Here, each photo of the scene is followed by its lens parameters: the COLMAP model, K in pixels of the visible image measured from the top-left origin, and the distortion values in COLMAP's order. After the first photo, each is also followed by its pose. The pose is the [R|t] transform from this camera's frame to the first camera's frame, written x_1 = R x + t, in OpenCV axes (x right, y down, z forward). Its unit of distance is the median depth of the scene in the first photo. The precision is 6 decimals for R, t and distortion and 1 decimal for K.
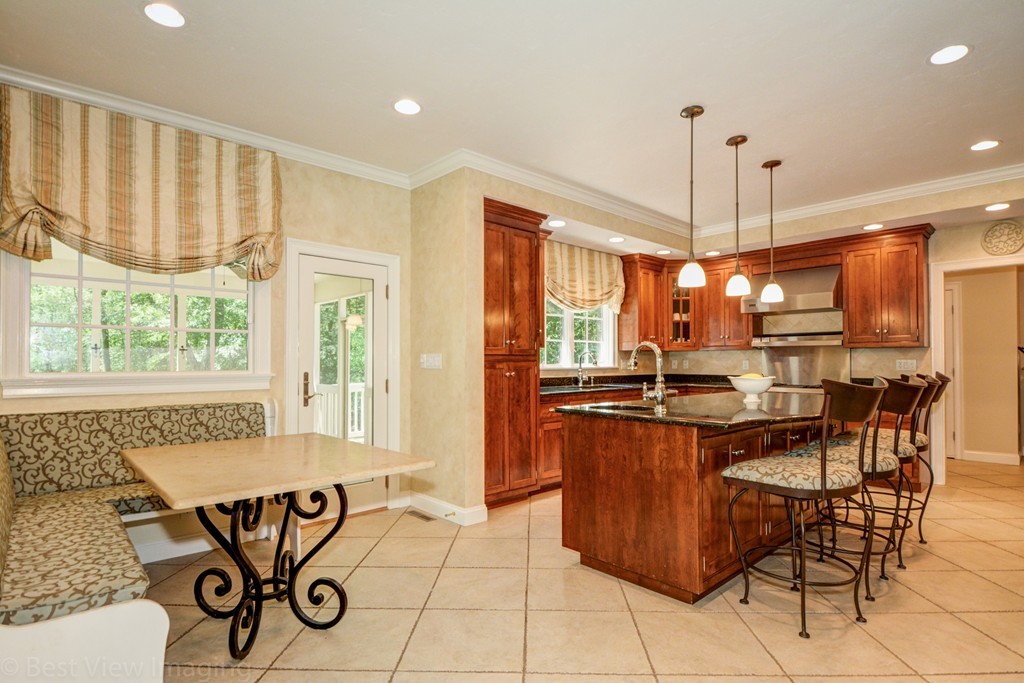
lens RADIAL K [[501.2, 0, 524.8], [0, 501.2, 358.1], [0, 0, 1]] dist [0.021396, -0.024737]
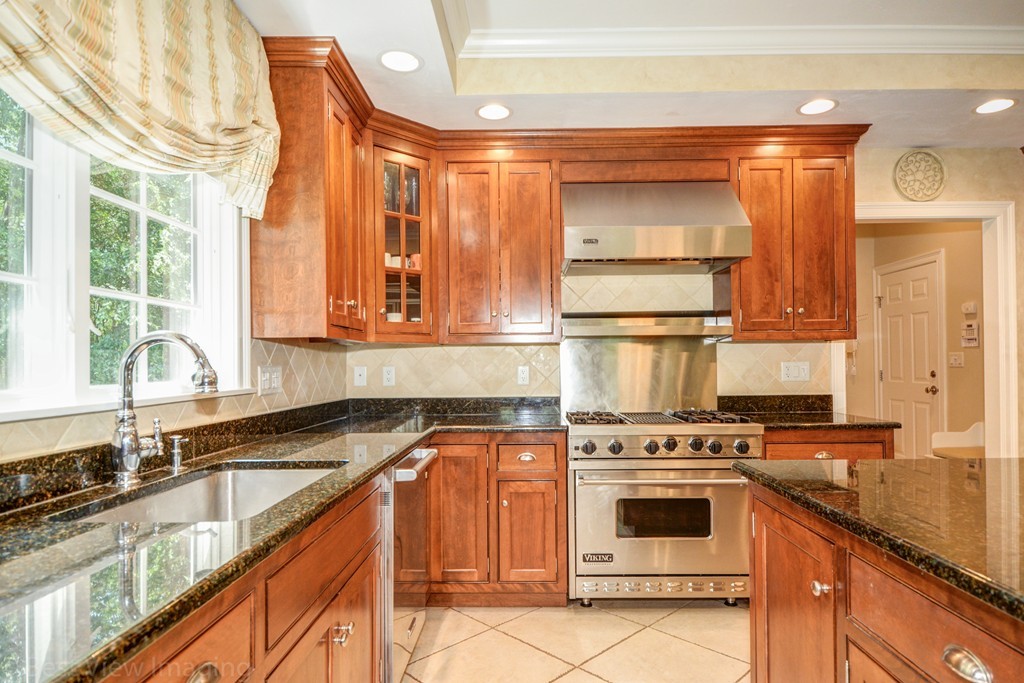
lens RADIAL K [[564.8, 0, 513.6], [0, 564.8, 358.1], [0, 0, 1]] dist [-0.000544, -0.000764]
pose [[0.697021, 0.000062, 0.717051, 0.048656], [-0.000060, 1.000000, -0.000028, -0.001904], [-0.717051, -0.000024, 0.697021, 0.684053]]
